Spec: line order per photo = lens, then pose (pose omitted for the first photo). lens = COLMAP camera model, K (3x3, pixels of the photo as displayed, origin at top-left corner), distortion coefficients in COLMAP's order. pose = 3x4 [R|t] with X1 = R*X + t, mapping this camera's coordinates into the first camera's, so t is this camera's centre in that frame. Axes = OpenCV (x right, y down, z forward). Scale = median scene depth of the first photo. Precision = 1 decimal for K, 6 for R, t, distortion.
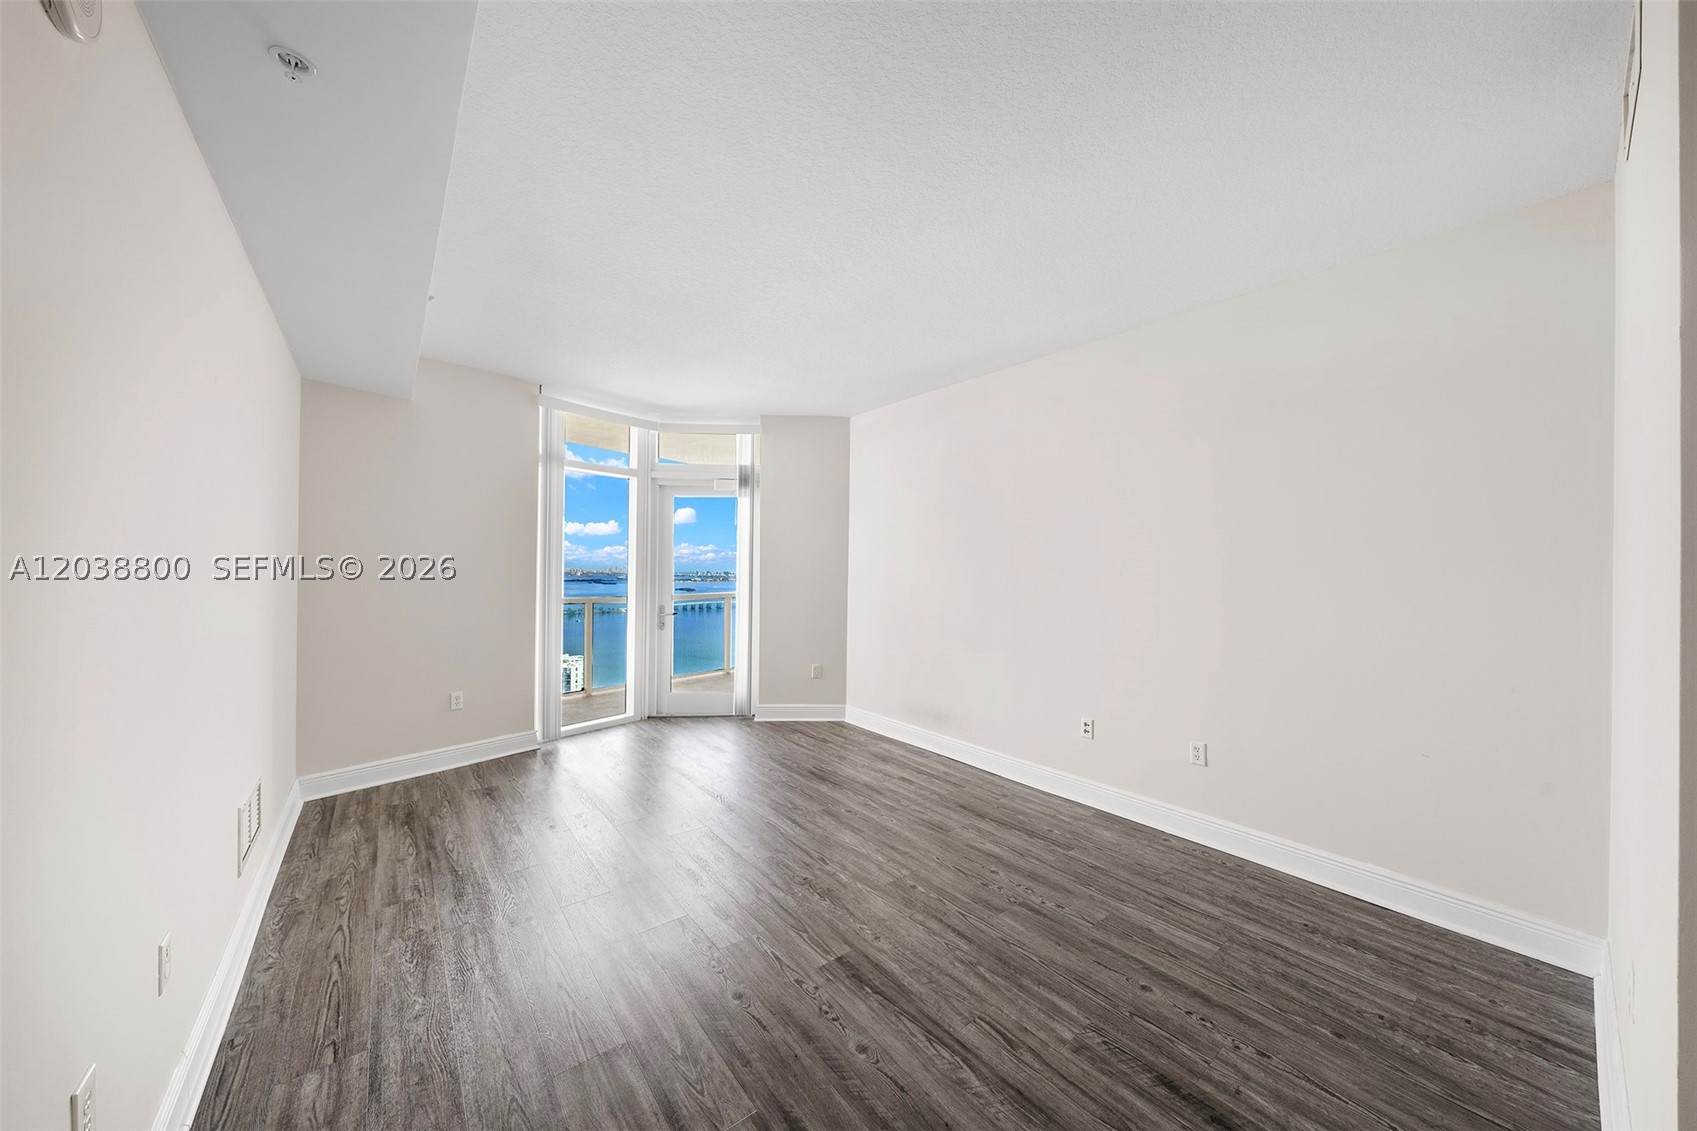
lens RADIAL K [[578.5, 0, 843.5], [0, 578.5, 567.3], [0, 0, 1]] dist [-0.001427, -0.000116]
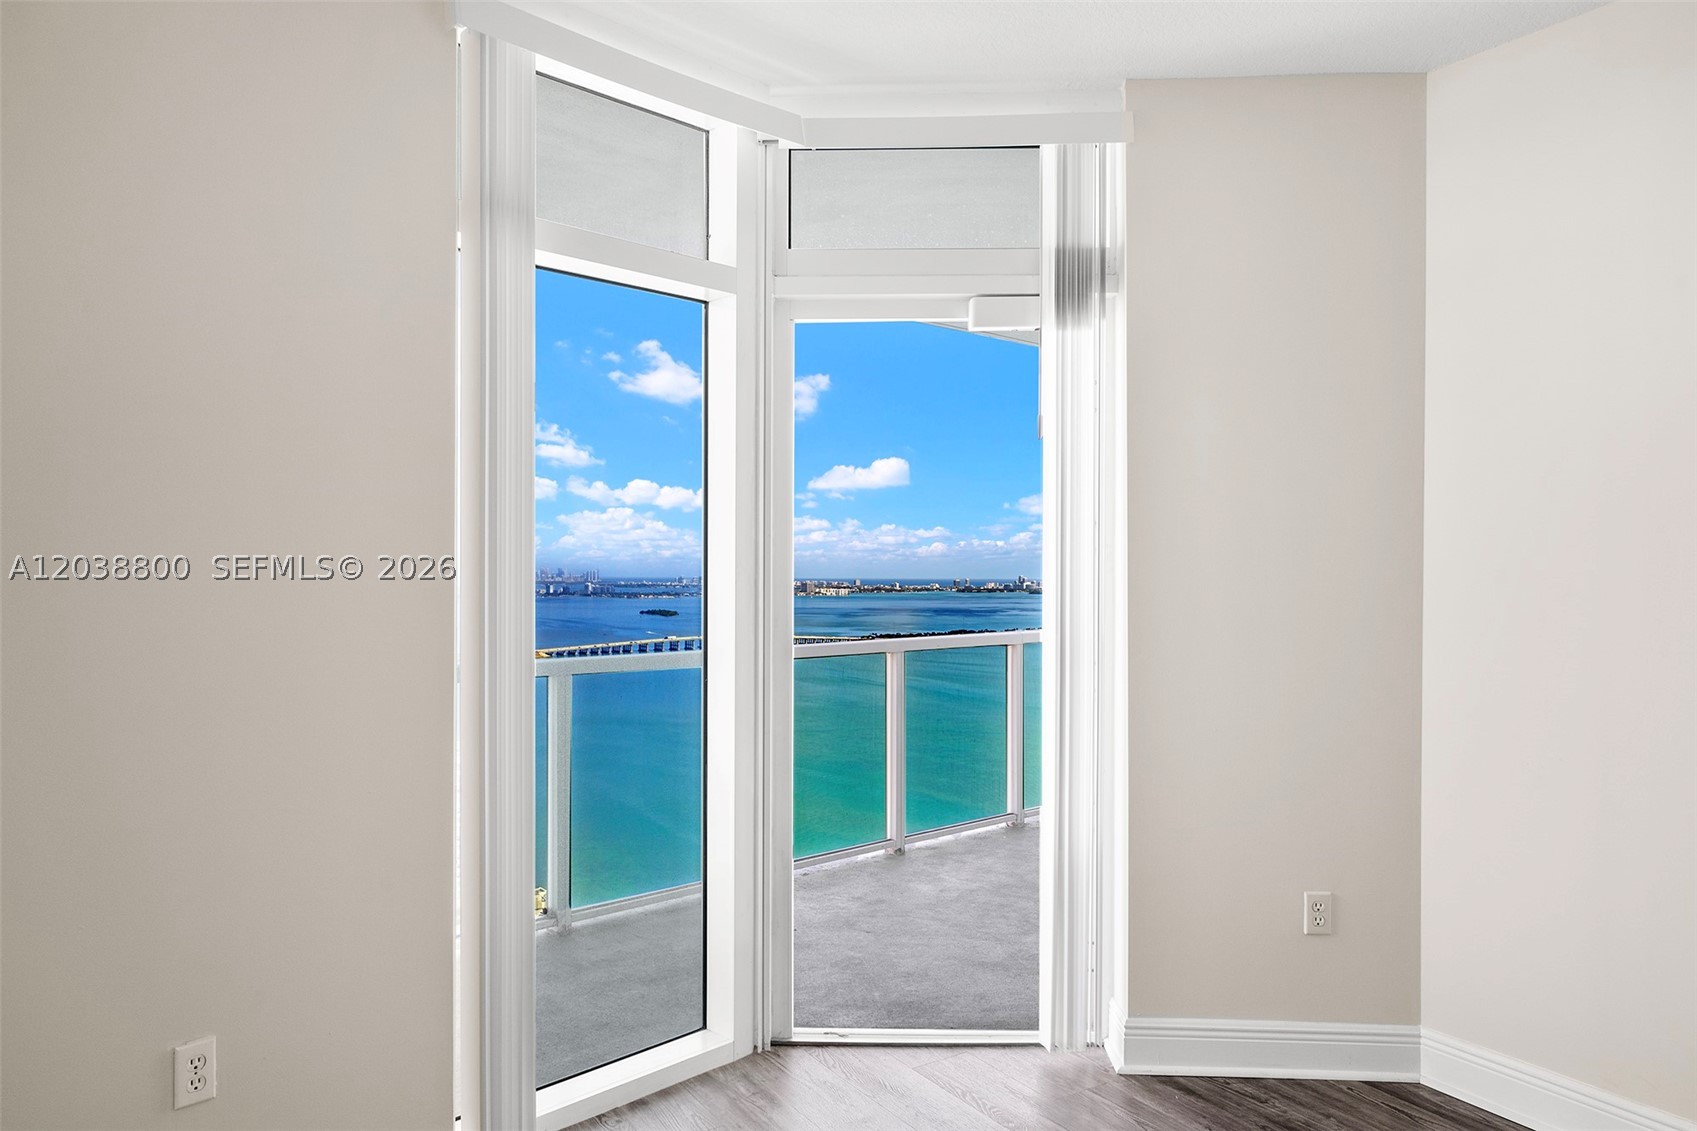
lens RADIAL K [[1146.3, 0, 842.8], [0, 1146.3, 581.9], [0, 0, 1]] dist [-0.006423, -0.002148]
pose [[0.993181, -0.007538, -0.116340, -0.323551], [0.008635, 0.999923, 0.008929, -0.003016], [0.116264, -0.009873, 0.993169, 0.539517]]
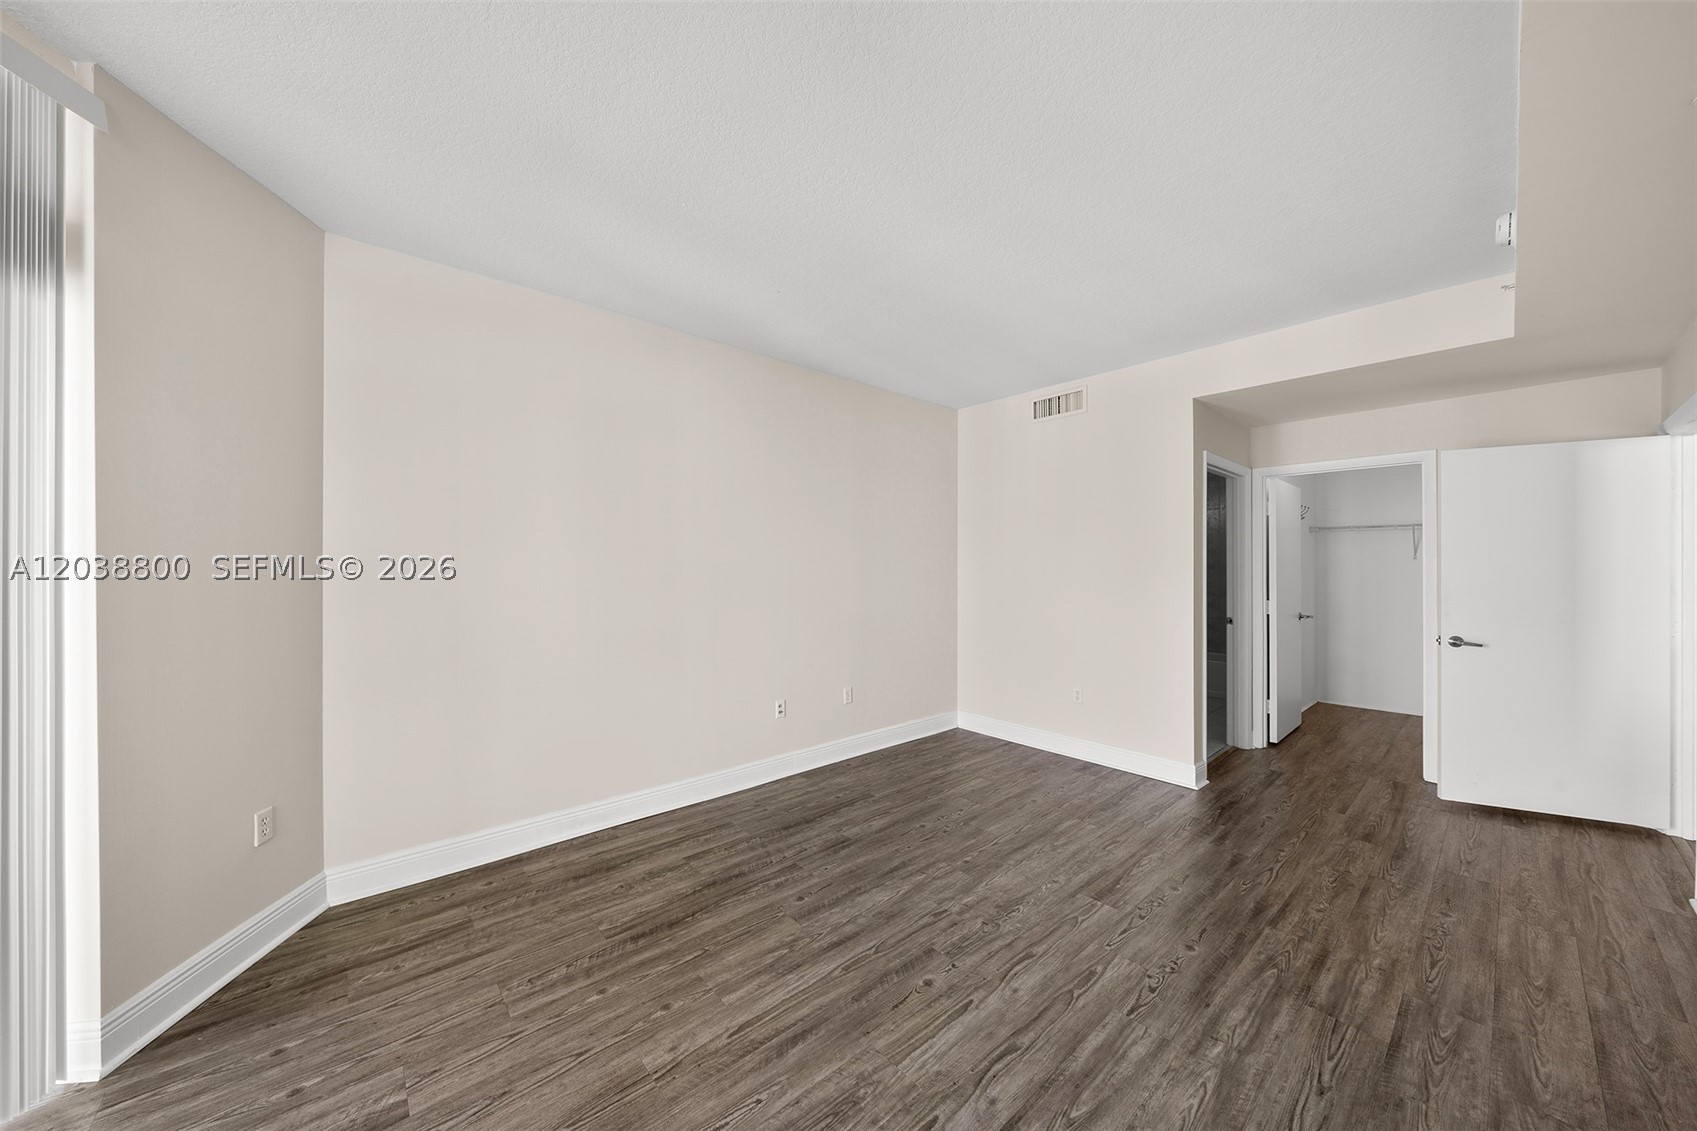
lens RADIAL K [[578.5, 0, 843.5], [0, 578.5, 567.3], [0, 0, 1]] dist [-0.001427, -0.000116]
pose [[-0.038777, -0.014483, 0.999143, -0.643860], [-0.003462, 0.999891, 0.014360, -0.008310], [-0.999242, -0.002902, -0.038822, 0.870550]]
